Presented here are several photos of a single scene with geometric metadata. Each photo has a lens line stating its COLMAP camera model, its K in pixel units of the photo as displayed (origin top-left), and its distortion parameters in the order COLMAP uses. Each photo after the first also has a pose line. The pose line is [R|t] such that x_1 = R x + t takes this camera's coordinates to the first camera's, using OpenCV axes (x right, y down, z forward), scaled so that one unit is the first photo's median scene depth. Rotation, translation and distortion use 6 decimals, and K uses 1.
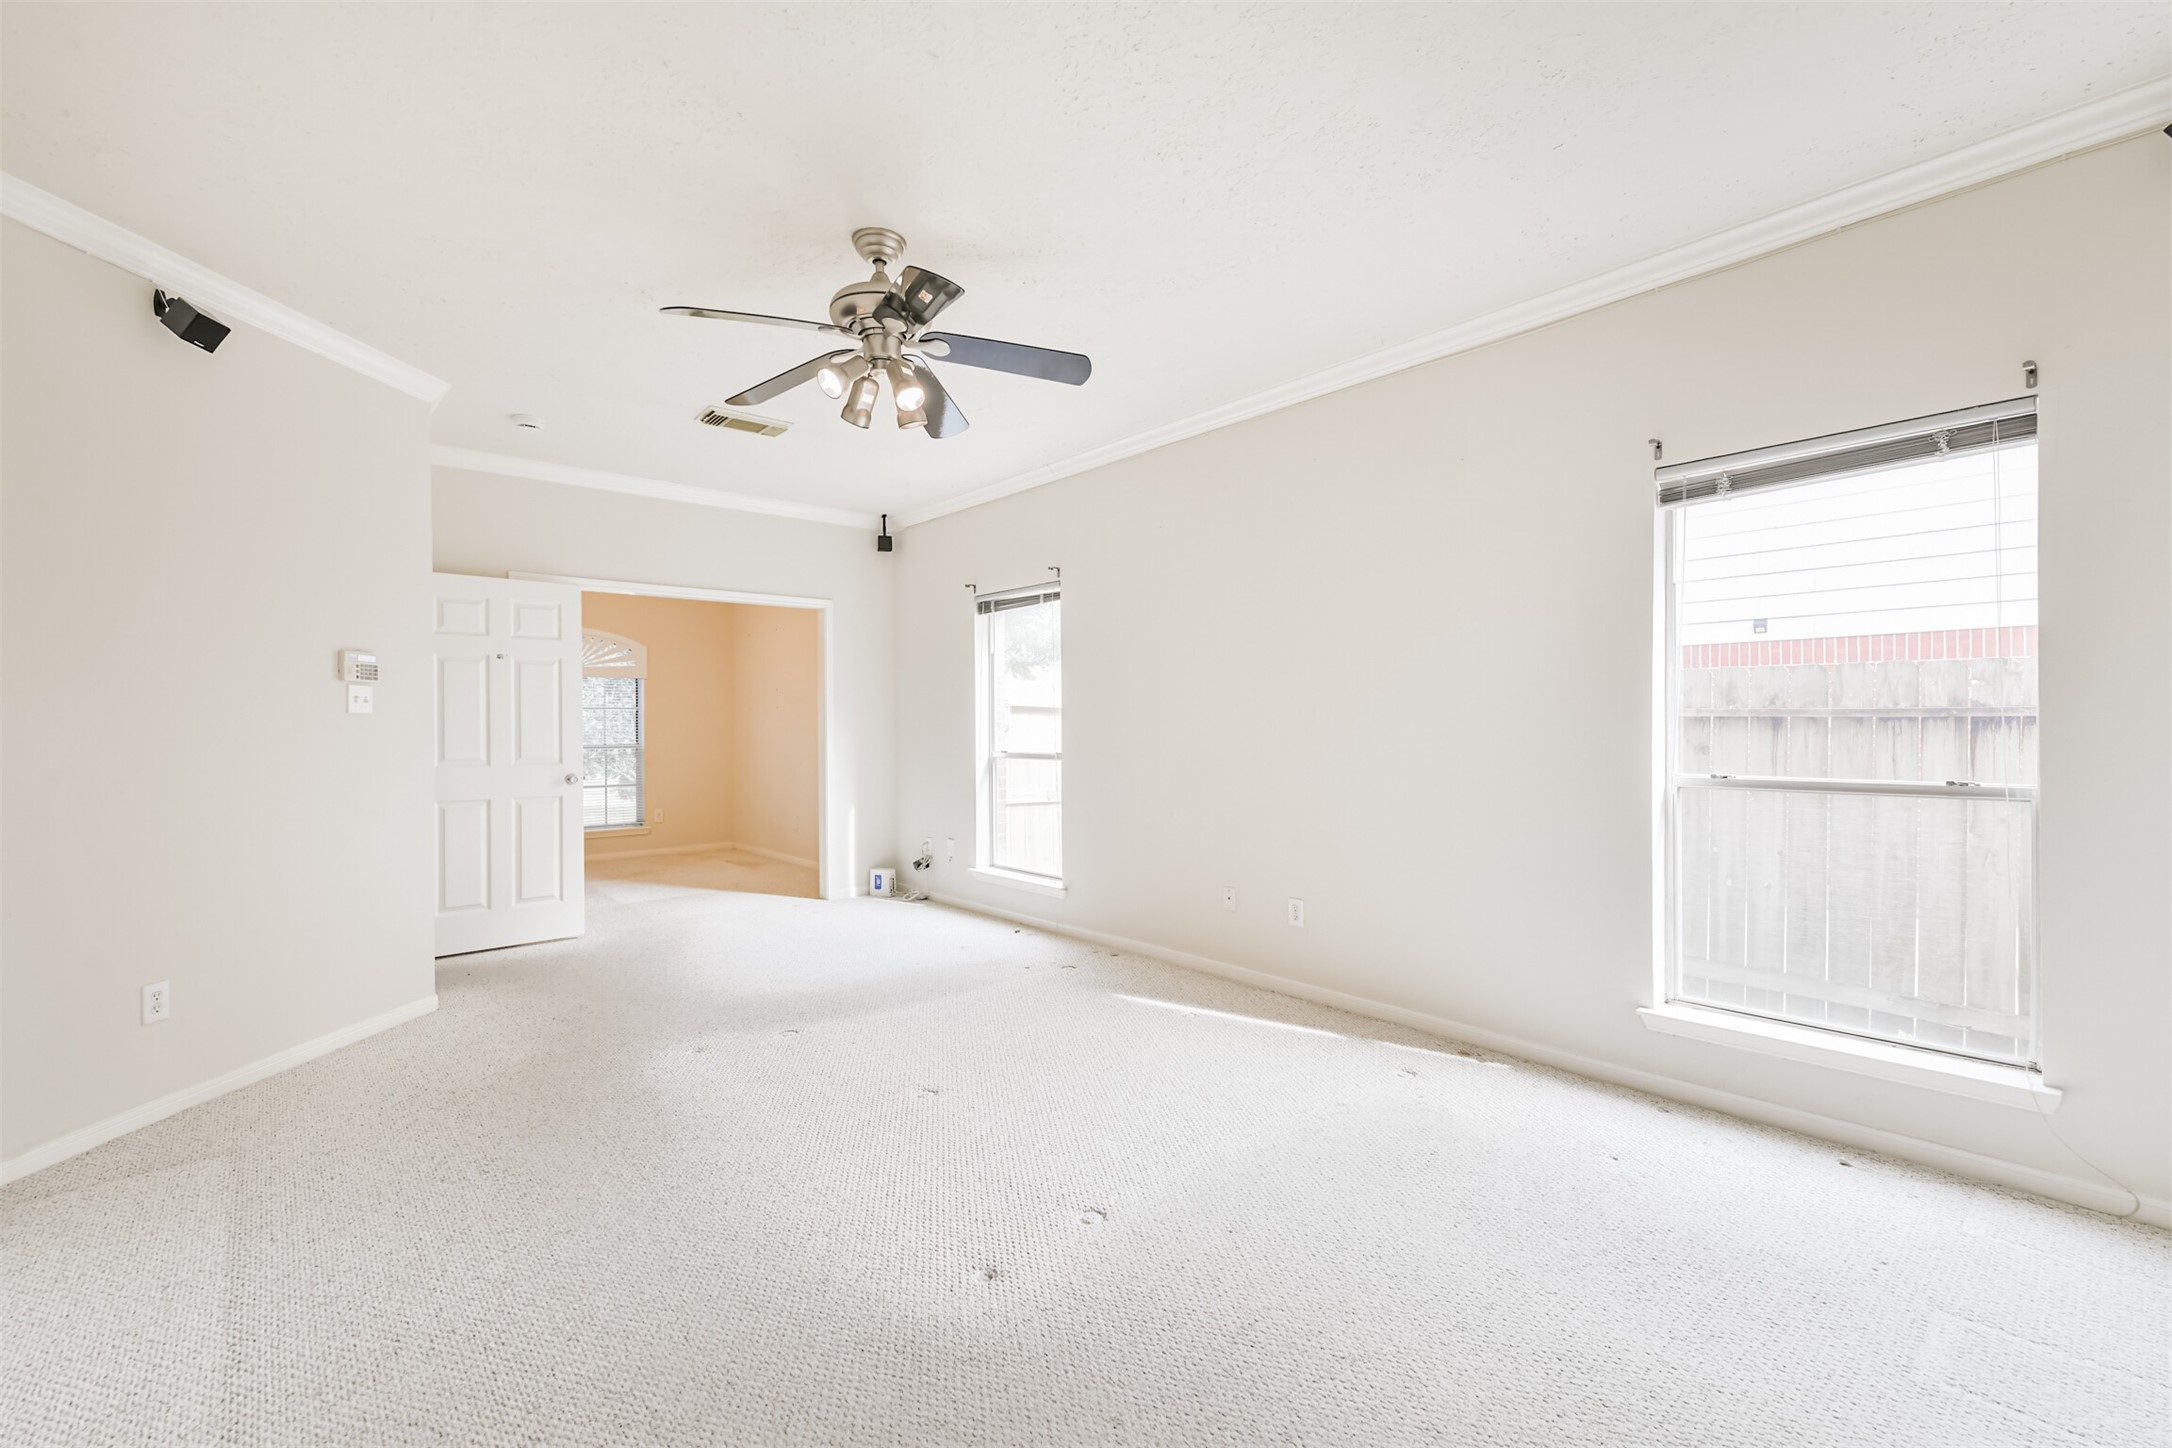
lens RADIAL K [[950.6, 0, 1090.0], [0, 950.6, 711.6], [0, 0, 1]] dist [0.012606, -0.000157]
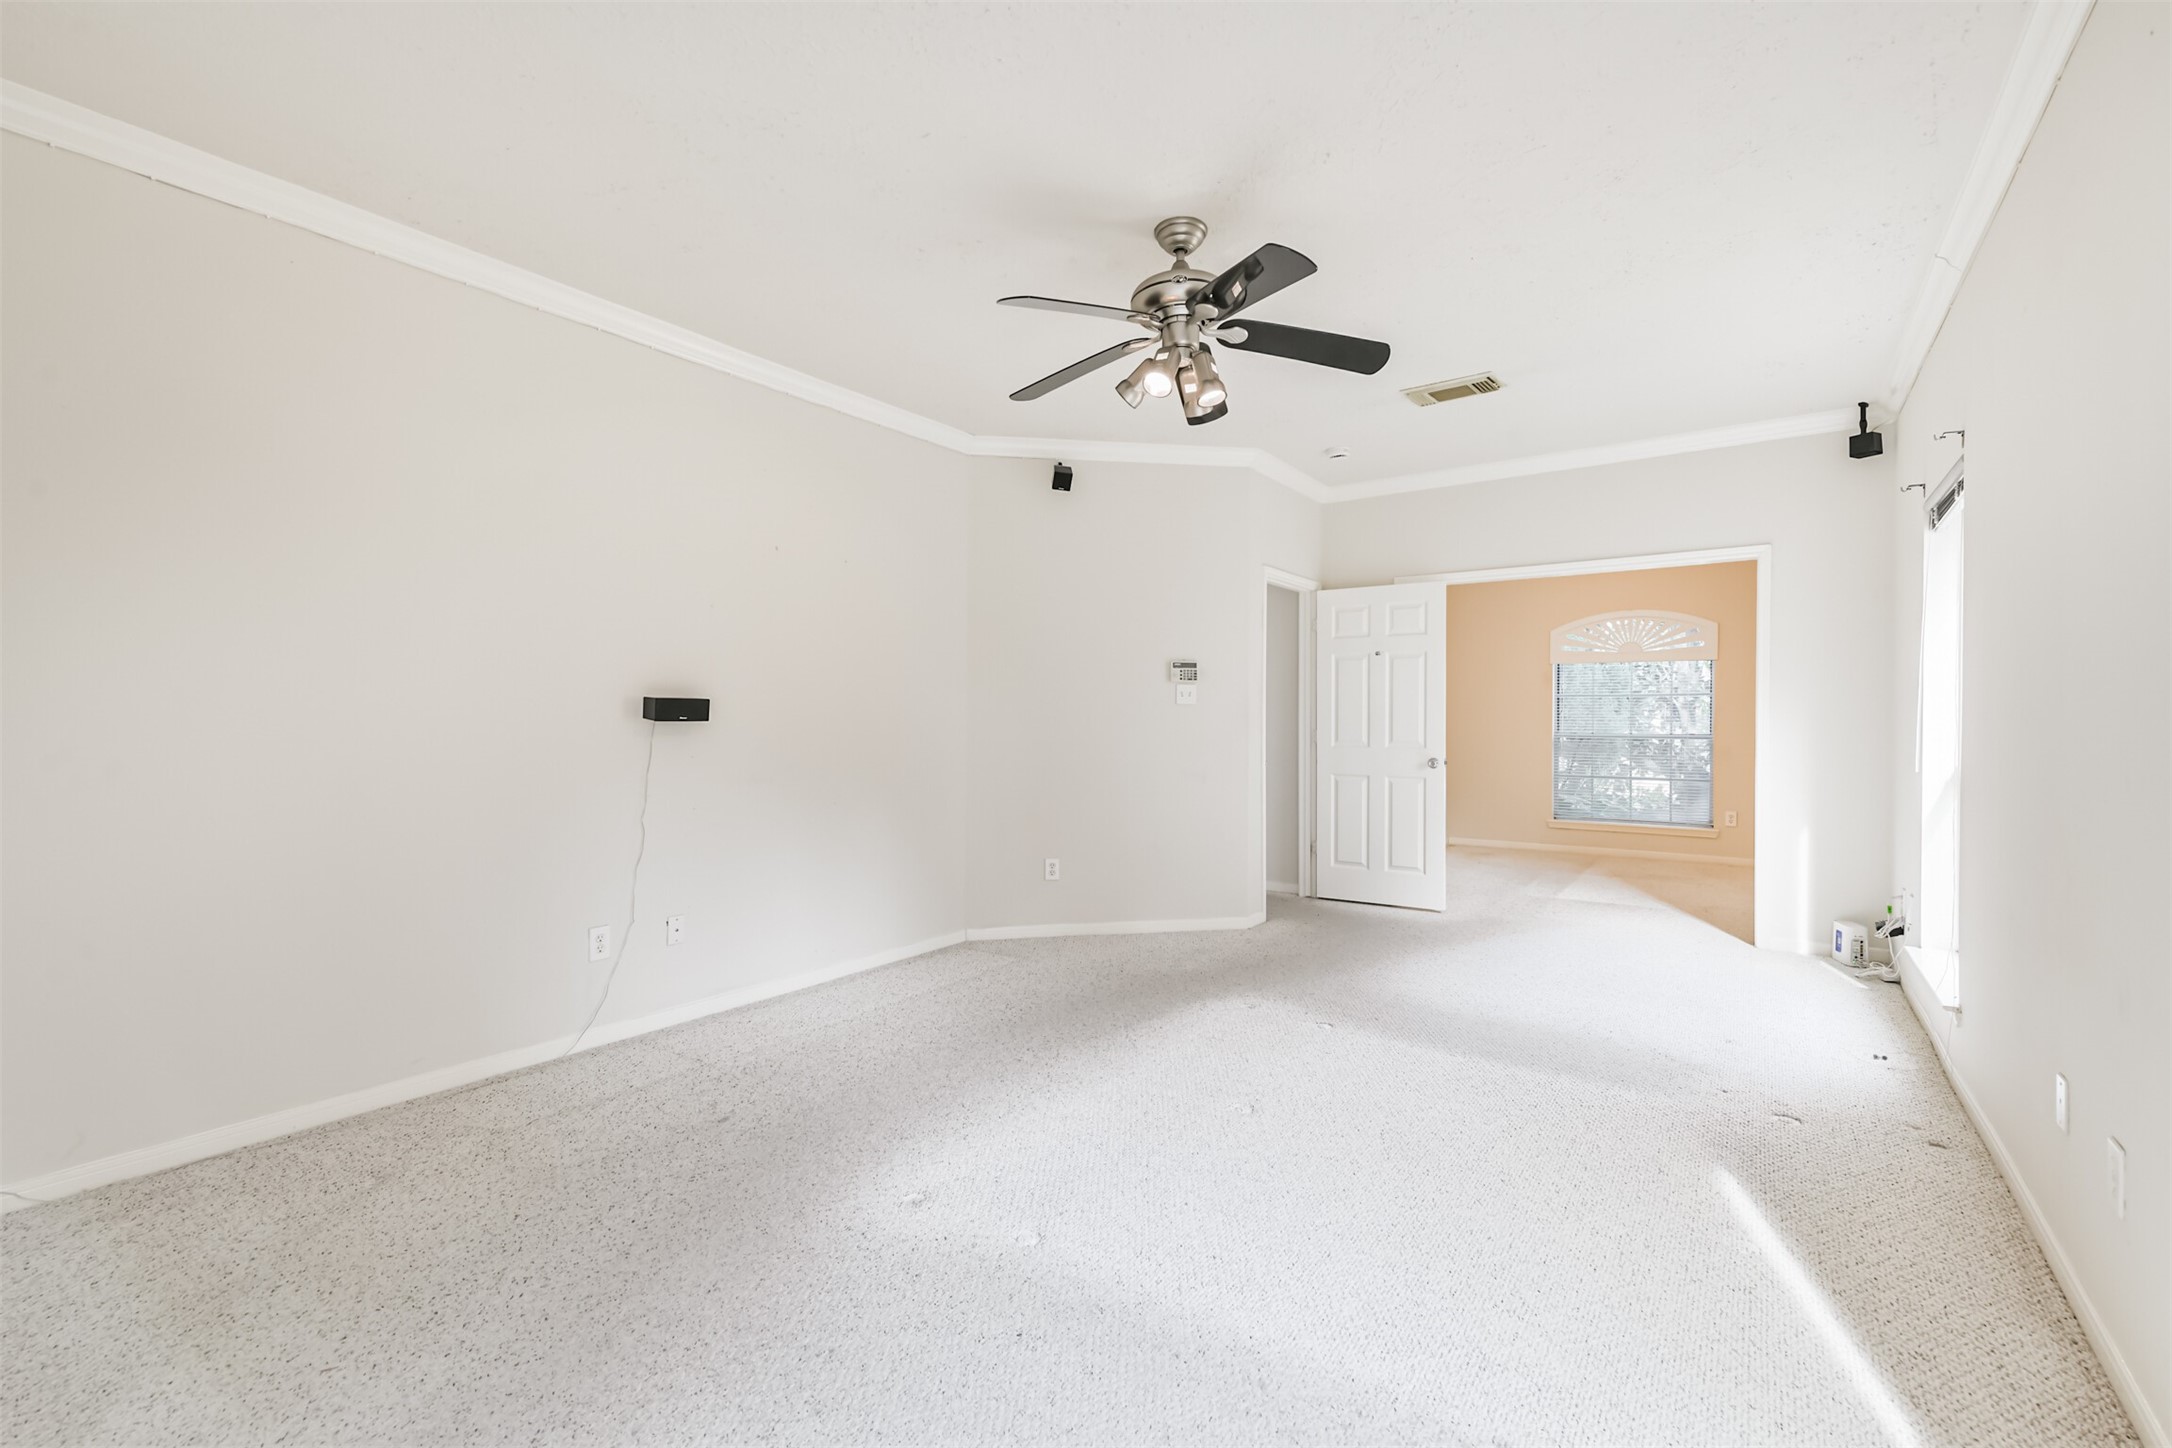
lens RADIAL K [[947.9, 0, 1086.0], [0, 947.9, 724.0], [0, 0, 1]] dist [0.011630, -0.000307]
pose [[0.214116, 0.013056, -0.976721, 0.430295], [0.011176, 0.999812, 0.015814, 0.005515], [0.976744, -0.014302, 0.213930, 0.405564]]
